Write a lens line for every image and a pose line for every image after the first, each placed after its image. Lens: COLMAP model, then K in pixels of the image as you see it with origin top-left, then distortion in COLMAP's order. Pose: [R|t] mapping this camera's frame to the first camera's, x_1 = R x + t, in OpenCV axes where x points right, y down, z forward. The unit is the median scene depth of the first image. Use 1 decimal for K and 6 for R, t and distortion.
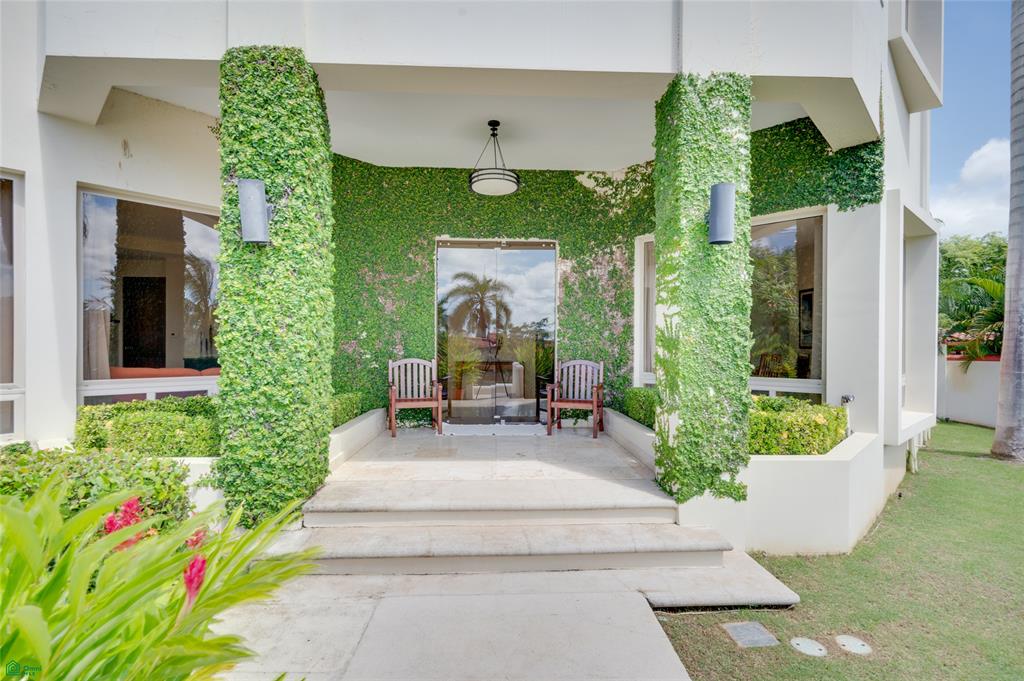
lens RADIAL K [[489.1, 0, 452.4], [0, 489.1, 339.2], [0, 0, 1]] dist [0.000930, 0.000051]
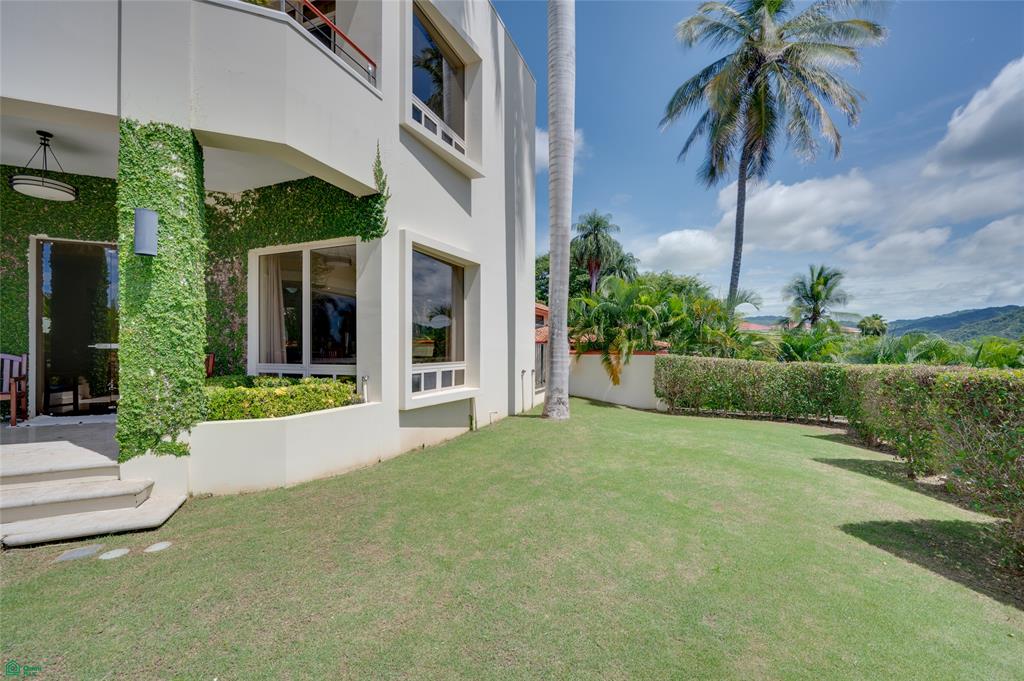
lens RADIAL K [[443.2, 0, 512.2], [0, 443.2, 342.3], [0, 0, 1]] dist [-0.002516, 0.001098]
pose [[0.928066, 0.000938, 0.372413, 0.742652], [0.000392, 0.999994, -0.003495, 0.025910], [-0.372414, 0.003389, 0.928060, -0.317569]]
